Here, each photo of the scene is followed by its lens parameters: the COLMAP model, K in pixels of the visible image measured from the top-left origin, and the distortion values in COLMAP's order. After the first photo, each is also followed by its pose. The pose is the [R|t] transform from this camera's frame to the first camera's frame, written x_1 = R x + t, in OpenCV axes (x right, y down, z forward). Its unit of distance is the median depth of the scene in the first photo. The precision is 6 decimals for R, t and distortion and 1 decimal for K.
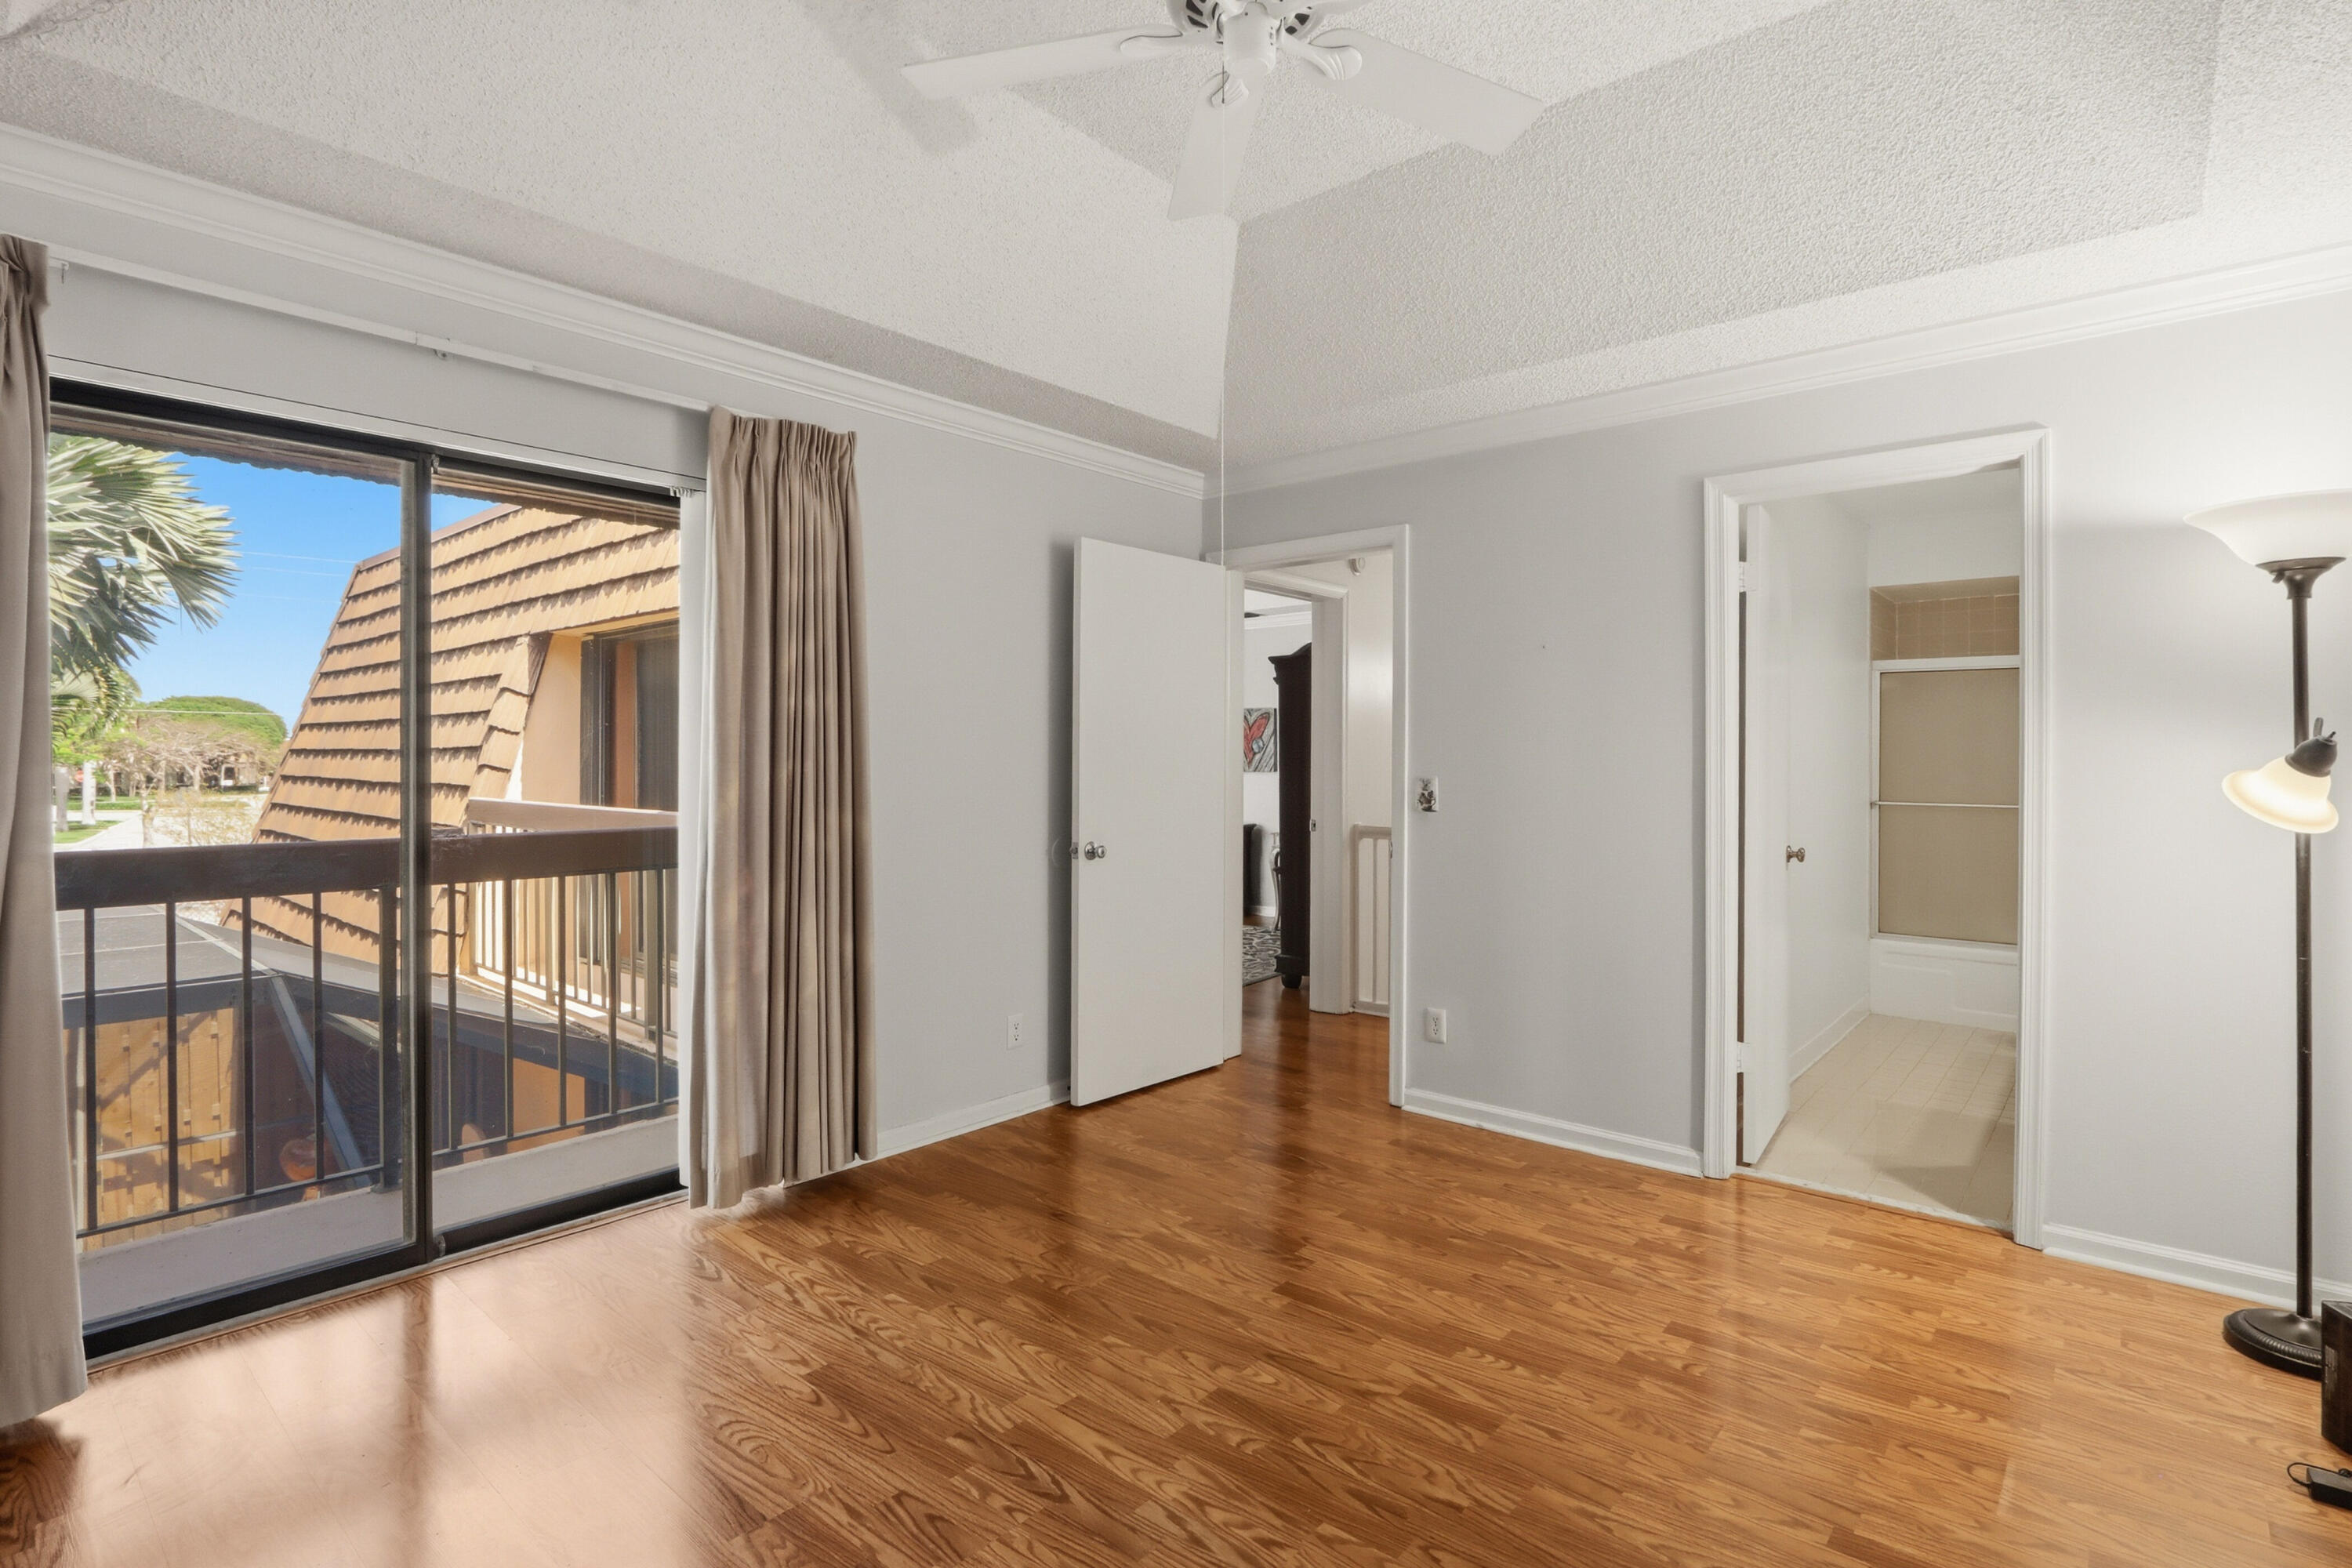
lens RADIAL K [[1107.1, 0, 1188.0], [0, 1107.1, 761.0], [0, 0, 1]] dist [-0.020522, 0.004358]
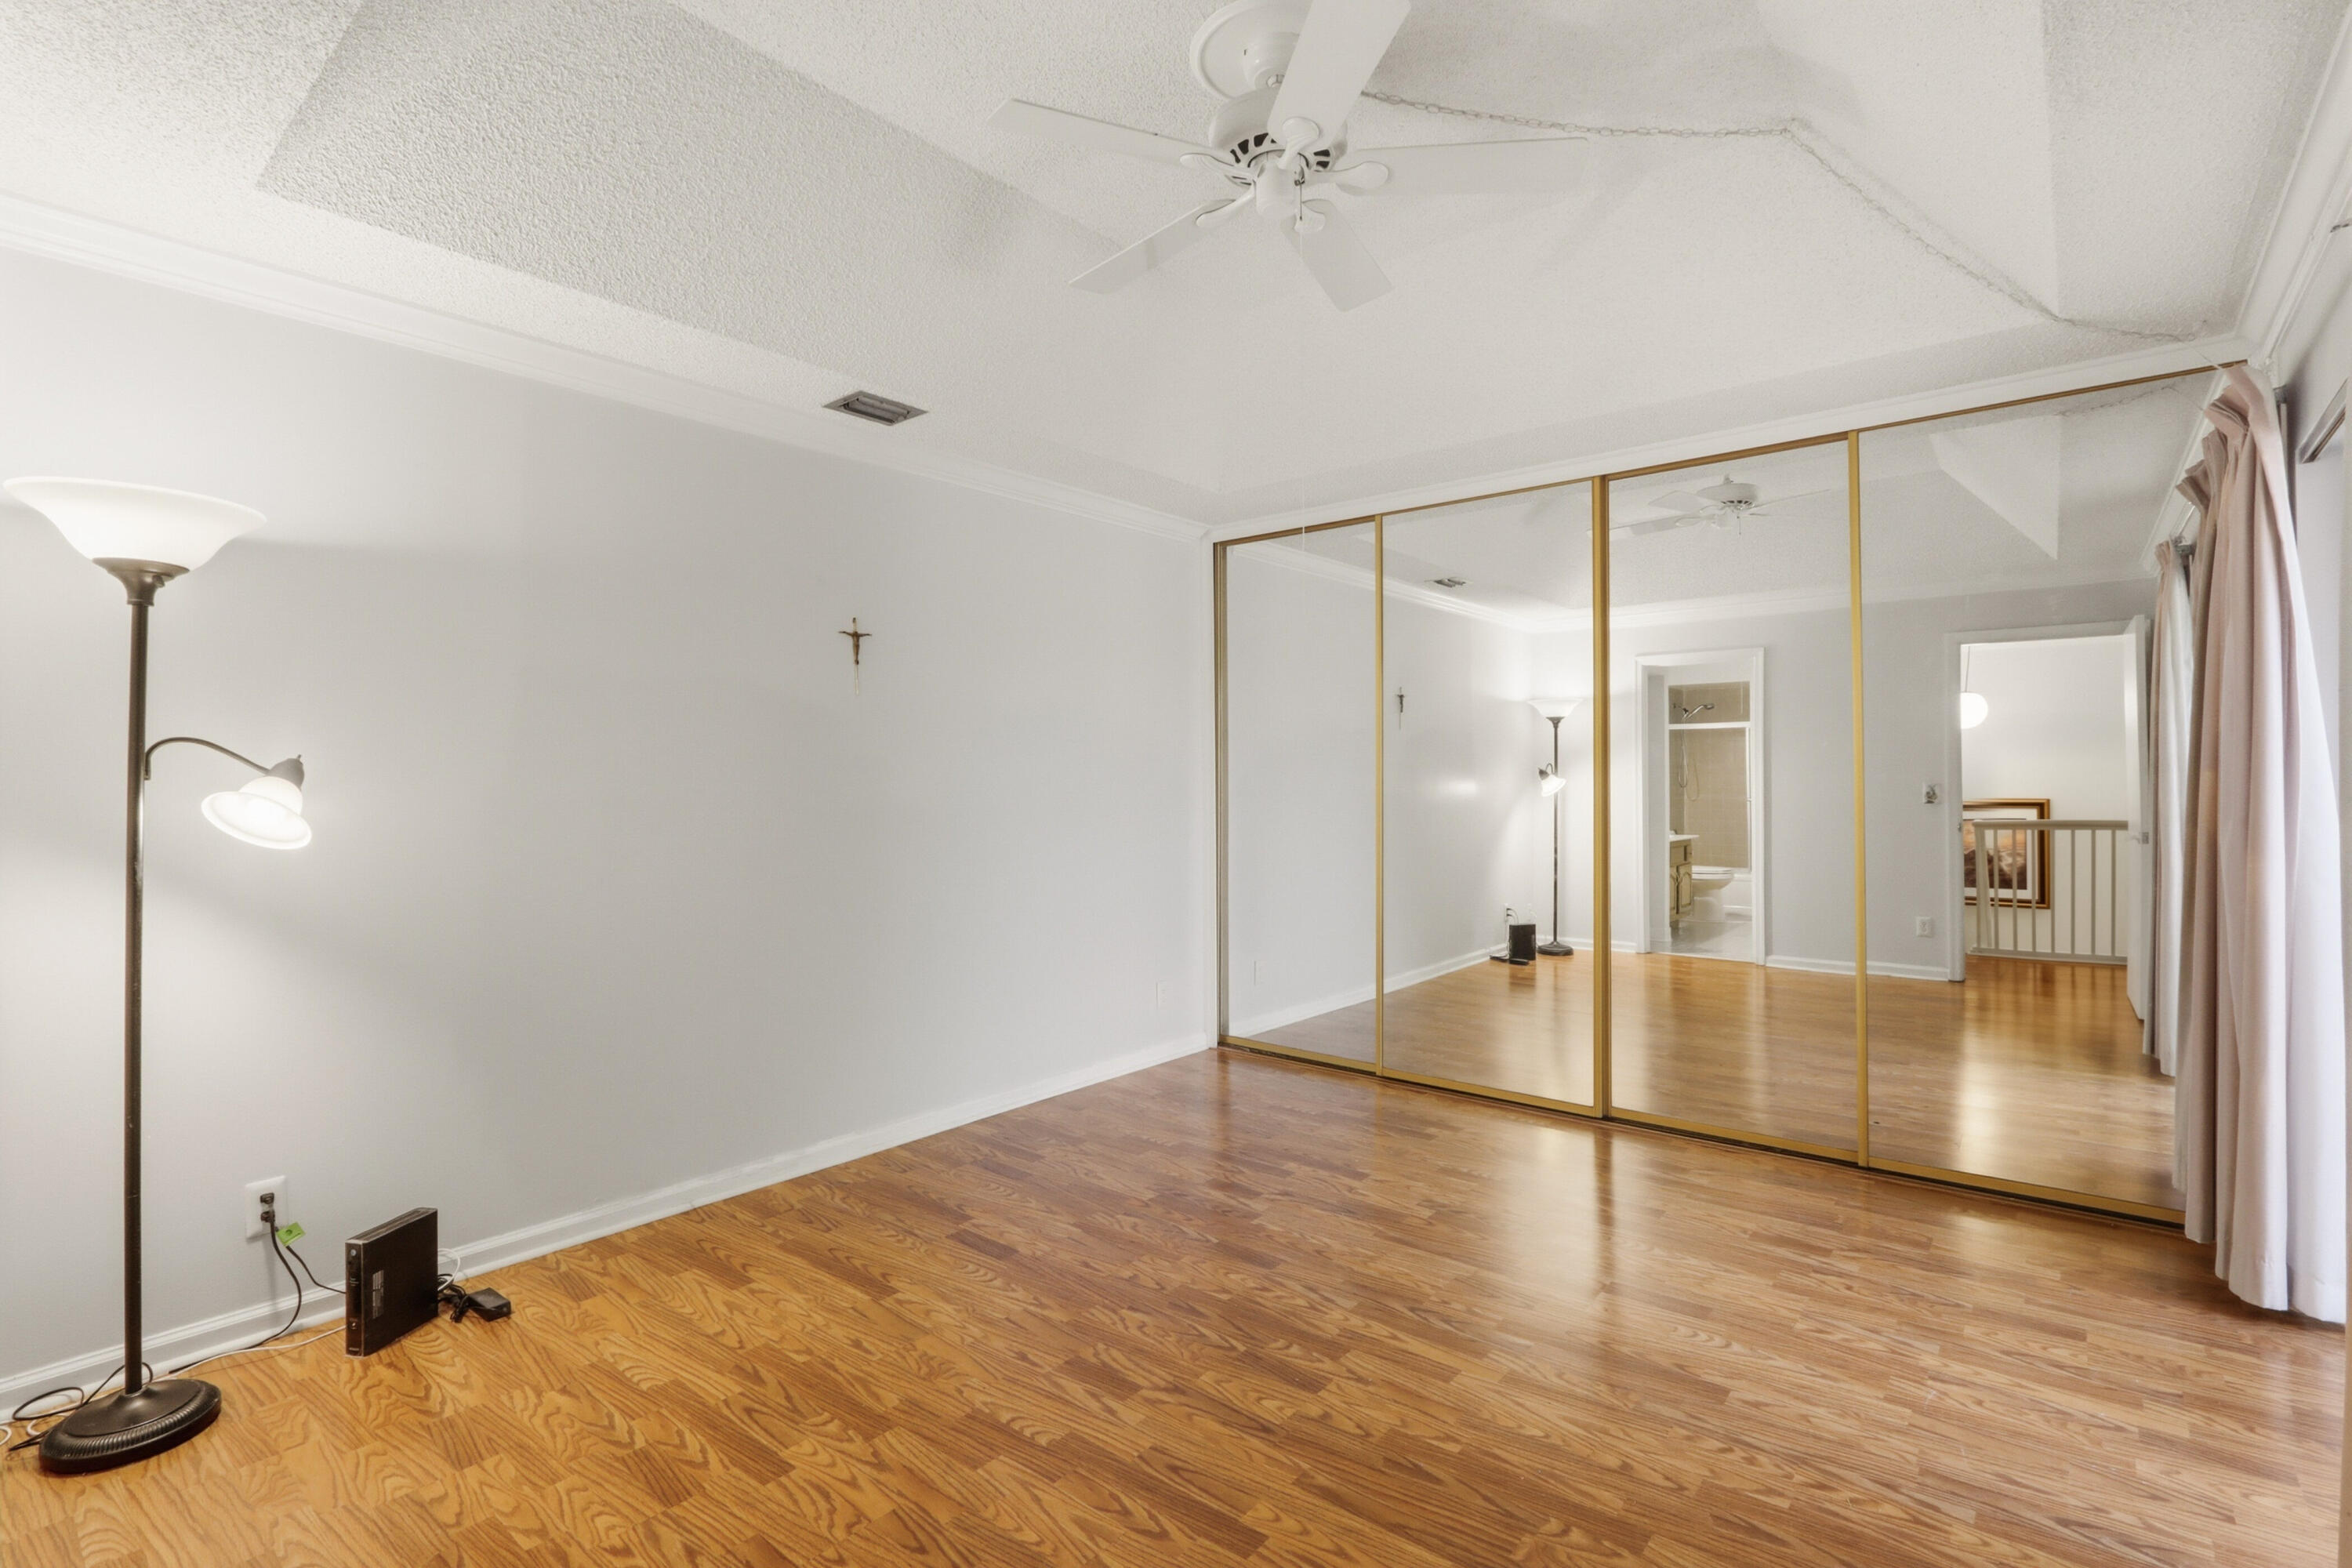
lens RADIAL K [[1107.1, 0, 1185.0], [0, 1107.1, 779.7], [0, 0, 1]] dist [-0.020522, 0.004358]
pose [[-0.999830, 0.002562, -0.018277, 0.170166], [0.002461, 0.999982, 0.005547, -0.005904], [0.018291, 0.005501, -0.999818, 2.053123]]
